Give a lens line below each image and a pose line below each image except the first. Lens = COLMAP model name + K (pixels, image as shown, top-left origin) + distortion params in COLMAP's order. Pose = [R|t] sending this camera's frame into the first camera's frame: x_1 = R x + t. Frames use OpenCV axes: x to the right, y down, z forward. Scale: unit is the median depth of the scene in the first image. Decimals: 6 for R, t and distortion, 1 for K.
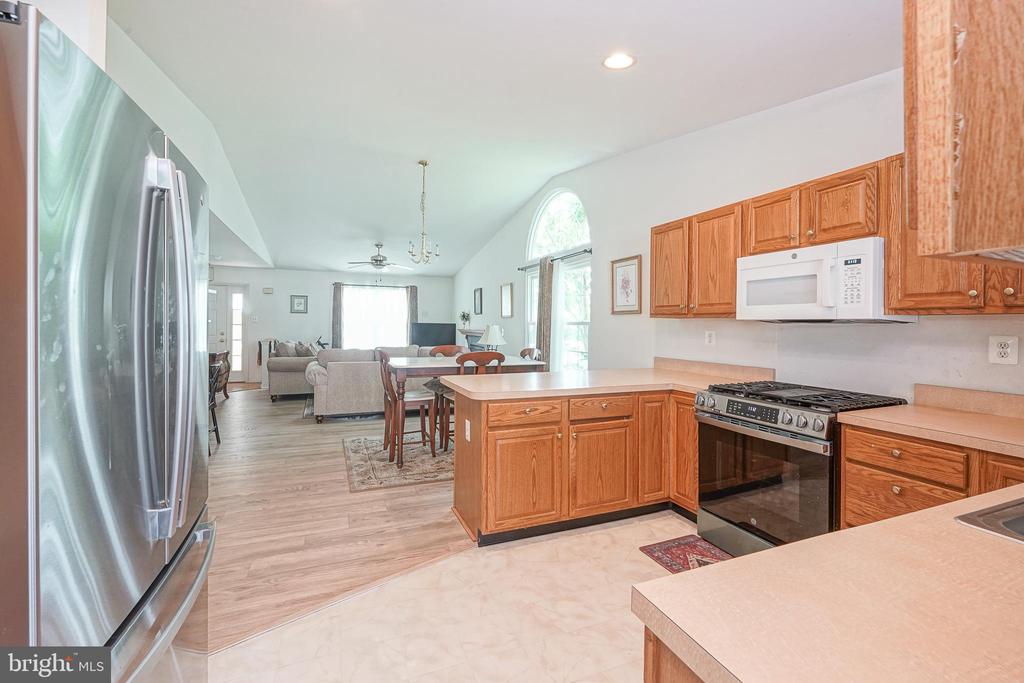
lens RADIAL K [[434.0, 0, 506.5], [0, 434.0, 326.4], [0, 0, 1]] dist [-0.004565, 0.000871]
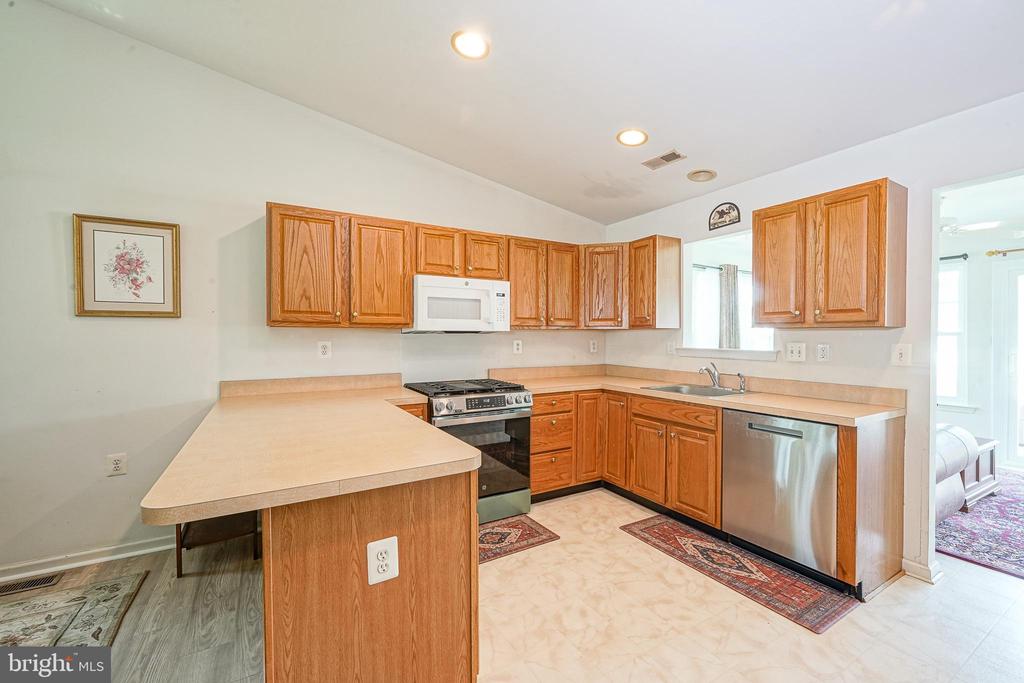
lens RADIAL K [[416.3, 0, 509.8], [0, 416.3, 341.3], [0, 0, 1]] dist [-0.002868, 0.000505]
pose [[-0.137645, -0.022316, 0.990230, -0.383708], [0.002597, 0.999735, 0.022891, -0.007950], [-0.990478, 0.005722, -0.137551, 0.636844]]
